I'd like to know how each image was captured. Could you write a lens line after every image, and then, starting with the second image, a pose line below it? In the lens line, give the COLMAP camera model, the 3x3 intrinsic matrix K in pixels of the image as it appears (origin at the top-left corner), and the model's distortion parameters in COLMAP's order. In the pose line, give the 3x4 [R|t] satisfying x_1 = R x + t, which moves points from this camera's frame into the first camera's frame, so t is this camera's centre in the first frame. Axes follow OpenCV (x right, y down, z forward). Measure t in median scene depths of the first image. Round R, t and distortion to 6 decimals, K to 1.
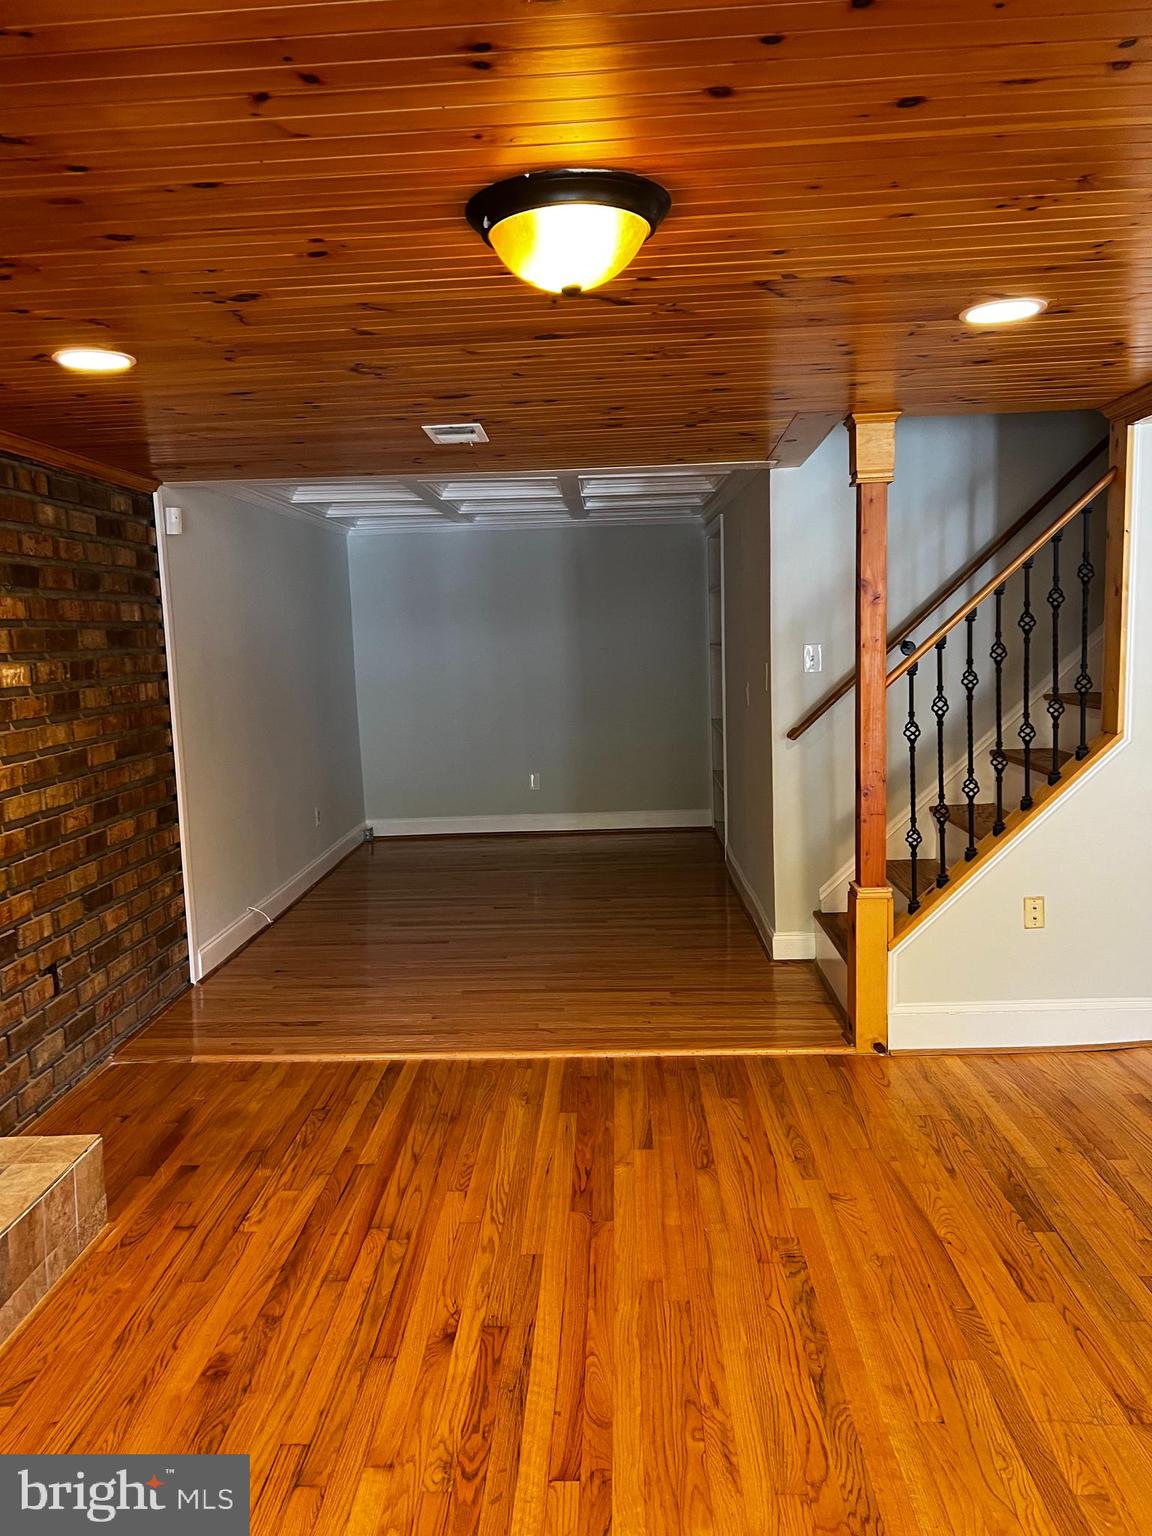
lens RADIAL K [[1158.4, 0, 559.6], [0, 1158.4, 773.5], [0, 0, 1]] dist [0.065735, -0.077915]
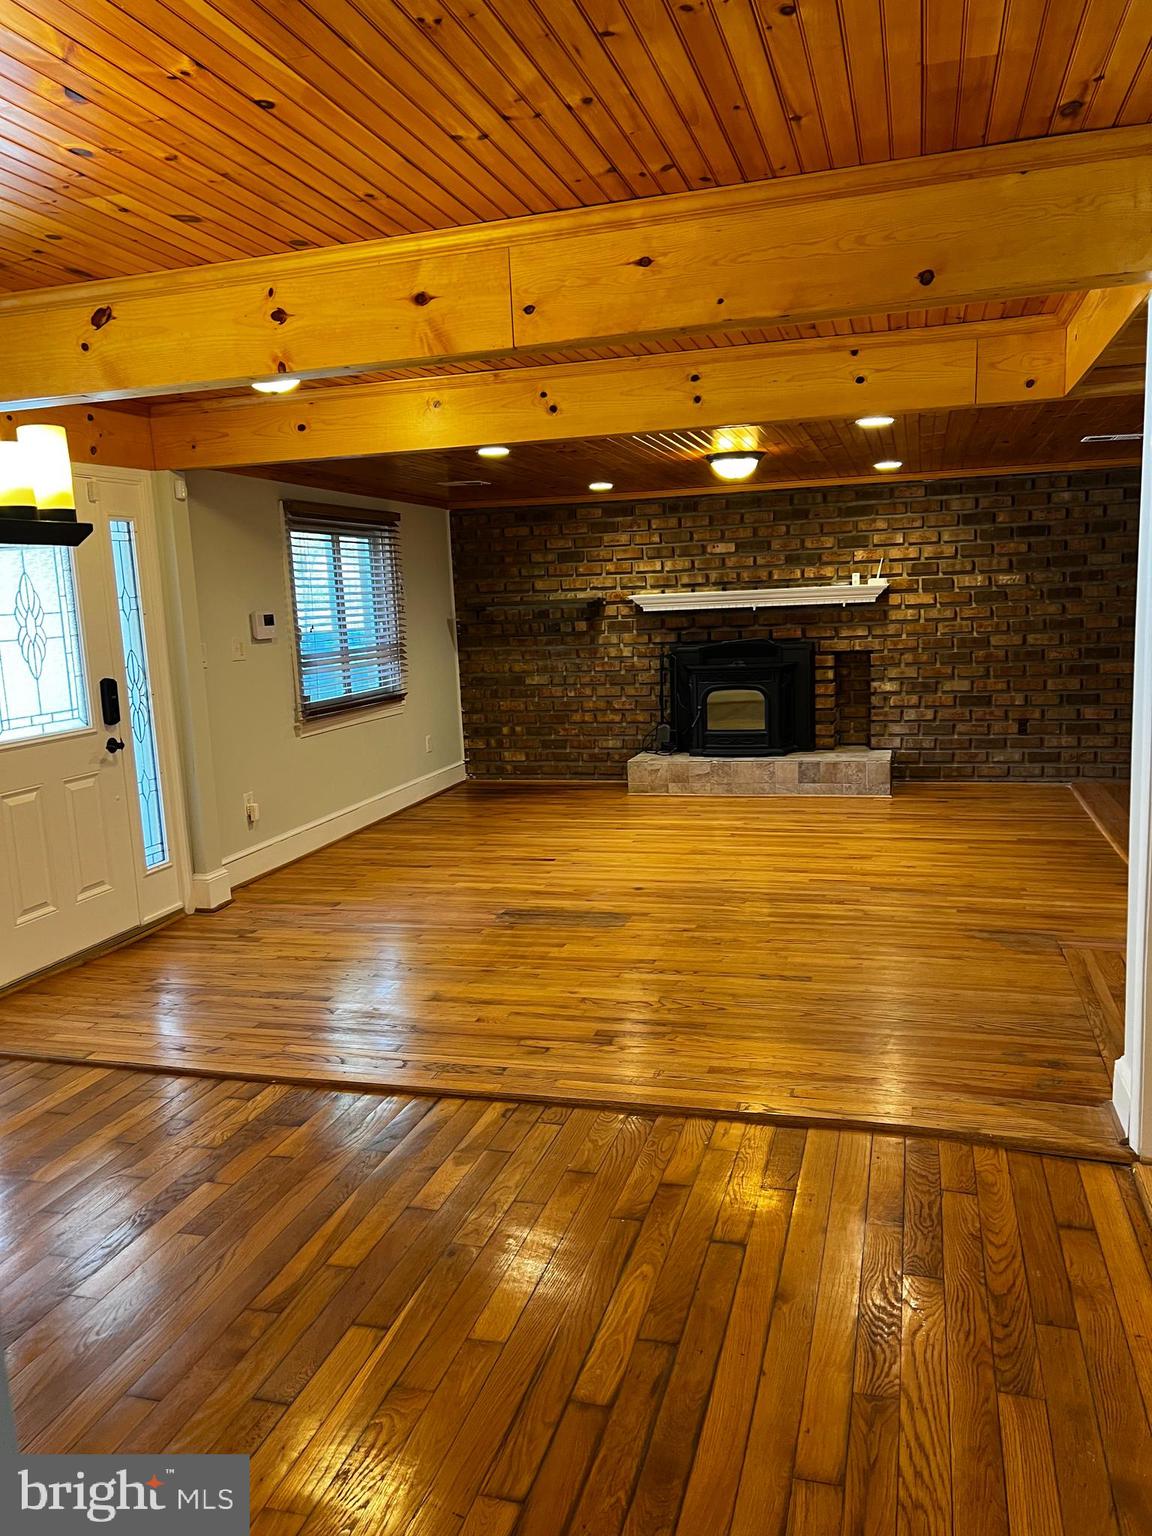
lens RADIAL K [[1158.4, 0, 540.1], [0, 1158.4, 772.2], [0, 0, 1]] dist [0.065735, -0.077915]
pose [[-0.263878, 0.190104, -0.945637, 1.801226], [-0.068646, 0.974198, 0.215001, -0.135236], [0.962110, 0.121648, -0.244020, 0.700116]]
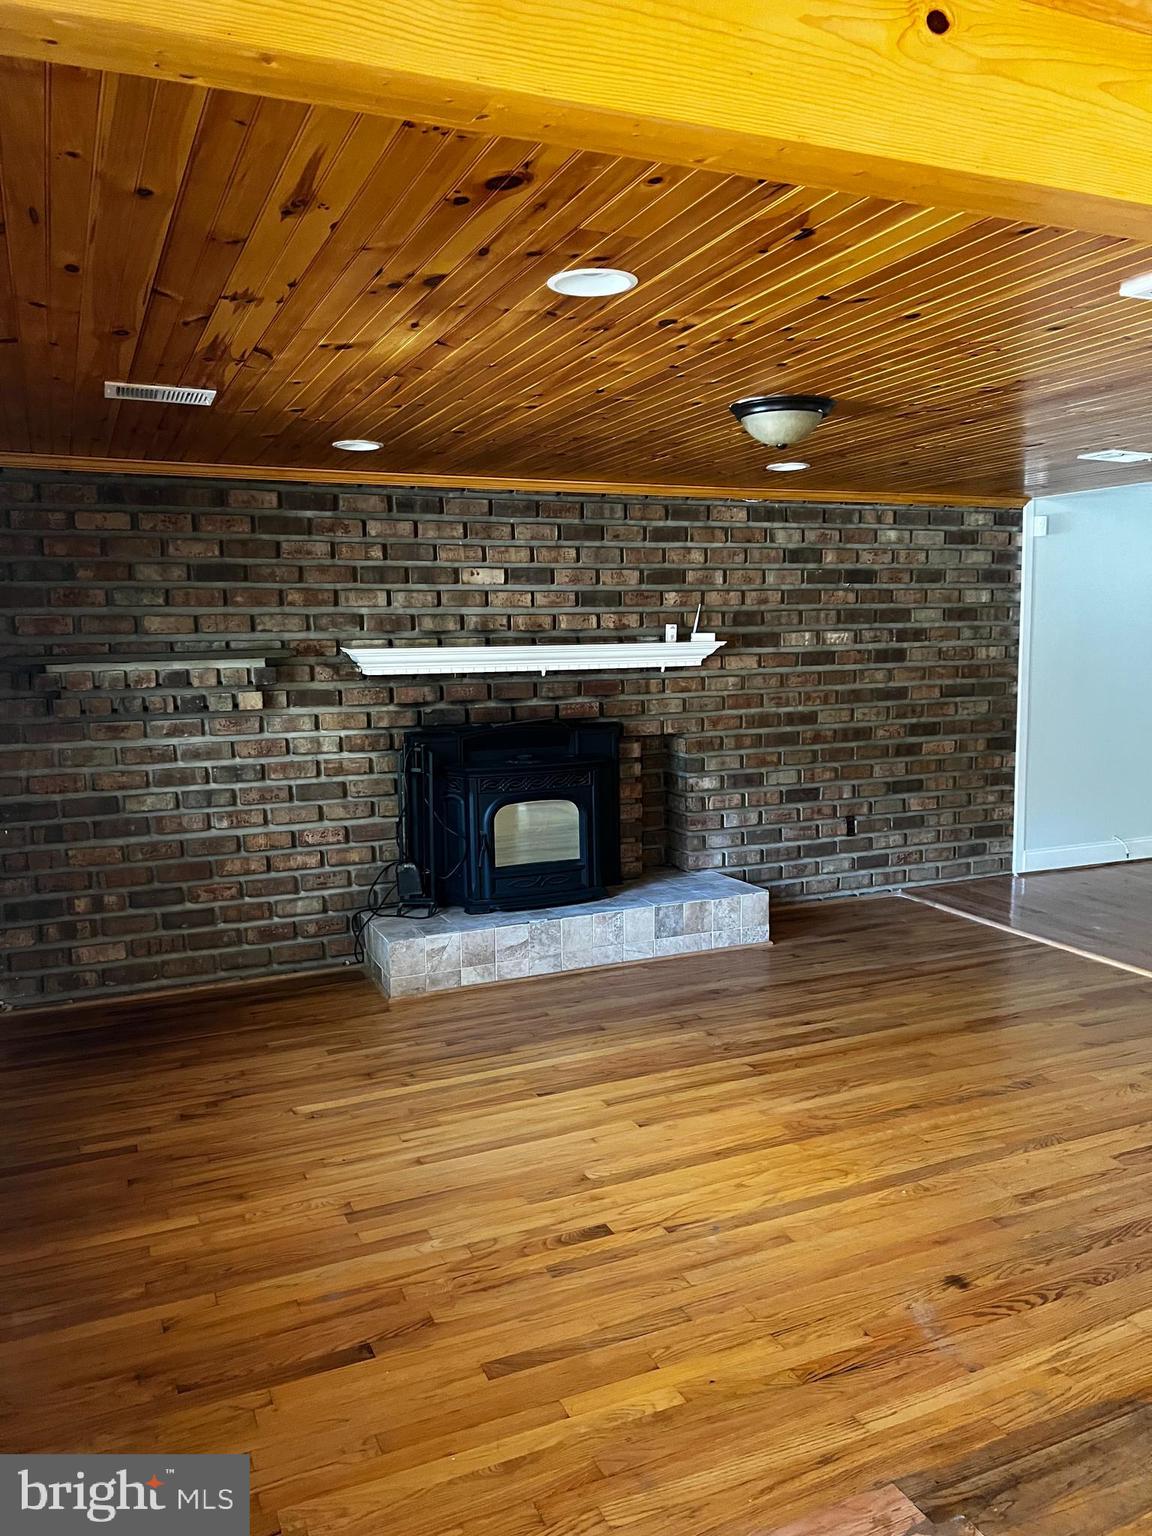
lens RADIAL K [[1158.4, 0, 571.5], [0, 1158.4, 774.4], [0, 0, 1]] dist [0.065735, -0.077915]
pose [[0.437545, 0.139850, -0.888255, 0.836378], [-0.109392, 0.988773, 0.101790, -0.016958], [0.892518, 0.052630, 0.447931, -0.075524]]
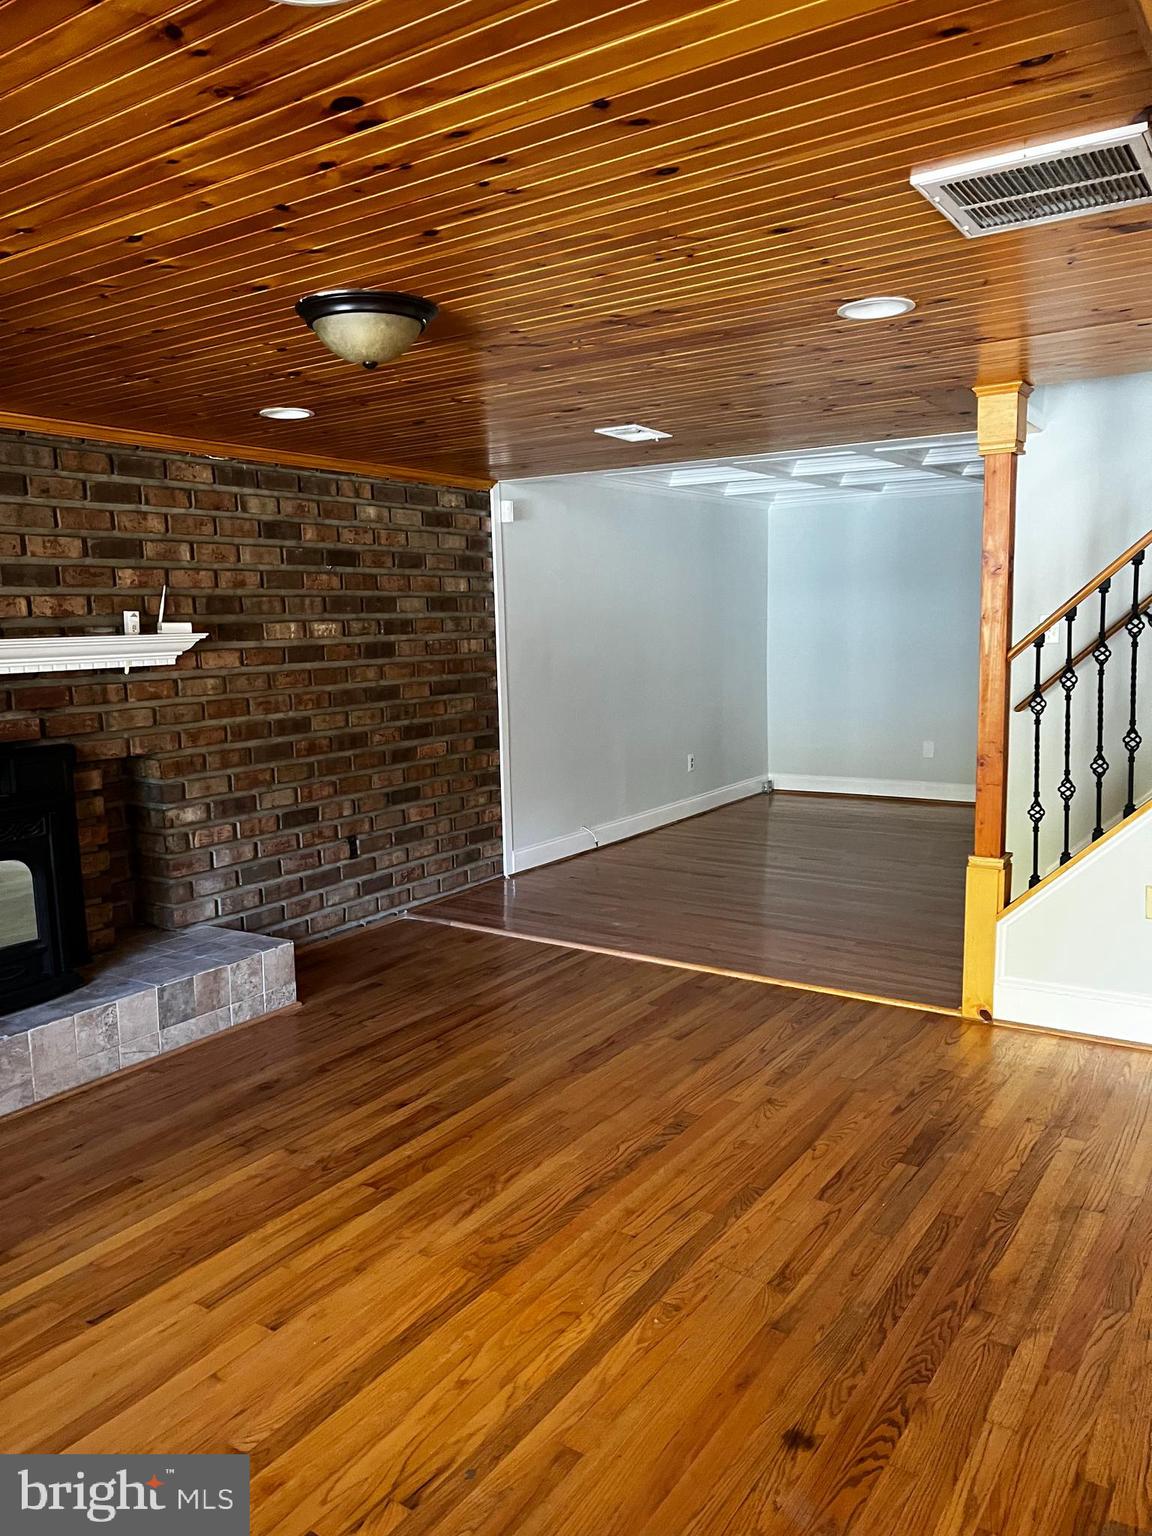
lens RADIAL K [[1158.4, 0, 568.9], [0, 1158.4, 781.8], [0, 0, 1]] dist [0.065735, -0.077915]
pose [[0.850804, 0.088516, -0.517974, 0.514910], [-0.069605, 0.996008, 0.055877, 0.001622], [0.520853, -0.011487, 0.853569, -0.057791]]
